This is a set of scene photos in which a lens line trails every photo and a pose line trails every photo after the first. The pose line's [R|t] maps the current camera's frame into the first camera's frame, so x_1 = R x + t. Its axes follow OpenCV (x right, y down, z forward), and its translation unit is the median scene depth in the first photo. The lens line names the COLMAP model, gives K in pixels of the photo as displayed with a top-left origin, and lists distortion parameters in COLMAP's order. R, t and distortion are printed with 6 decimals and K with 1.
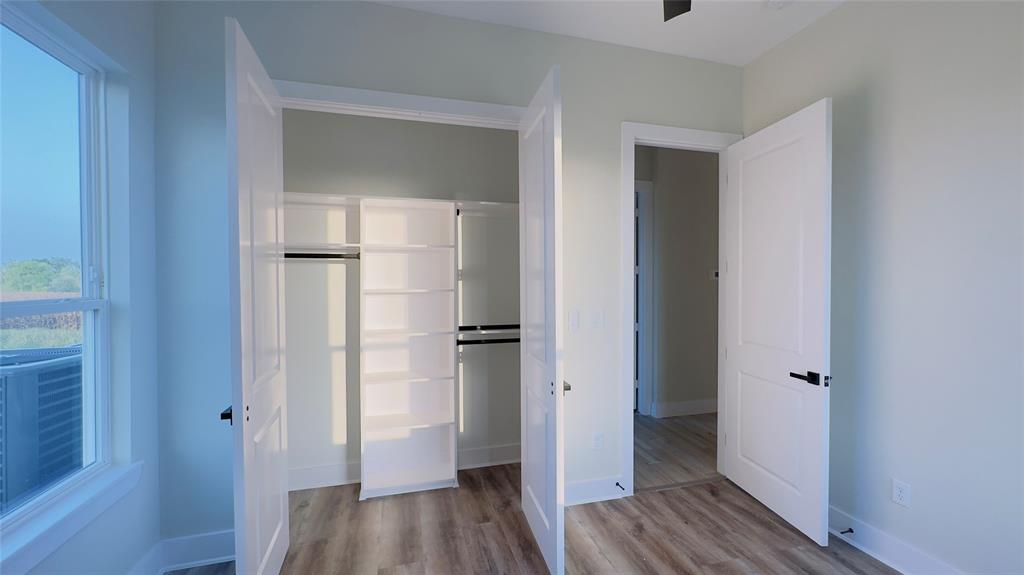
lens RADIAL K [[409.9, 0, 512.4], [0, 409.9, 290.5], [0, 0, 1]] dist [-0.002863, 0.001074]
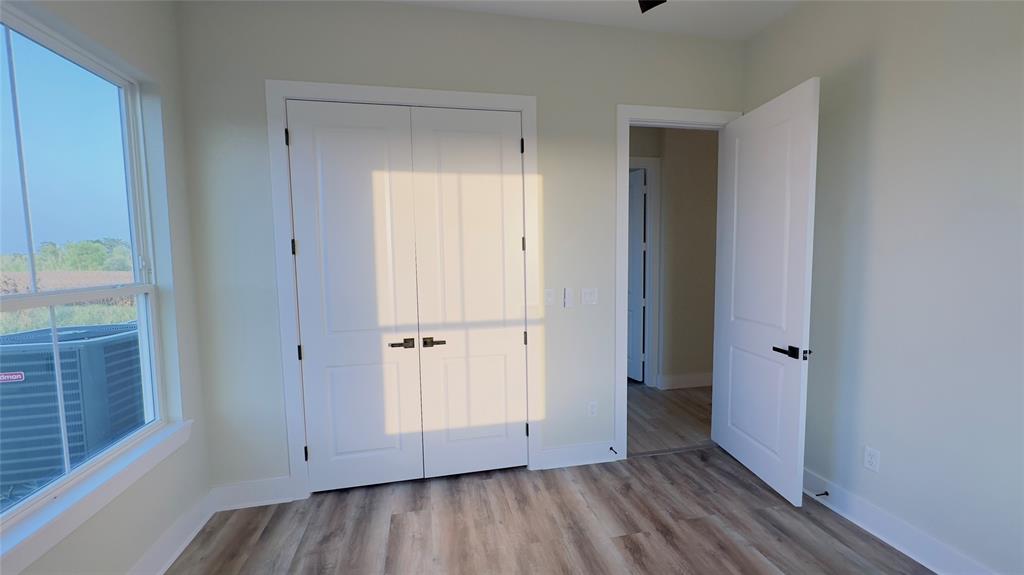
lens RADIAL K [[409.9, 0, 512.3], [0, 409.9, 291.9], [0, 0, 1]] dist [-0.002863, 0.001074]
pose [[0.997904, -0.006881, -0.064351, 0.084449], [0.011107, 0.997788, 0.065548, -0.017155], [0.063758, -0.066126, 0.995772, -0.081704]]
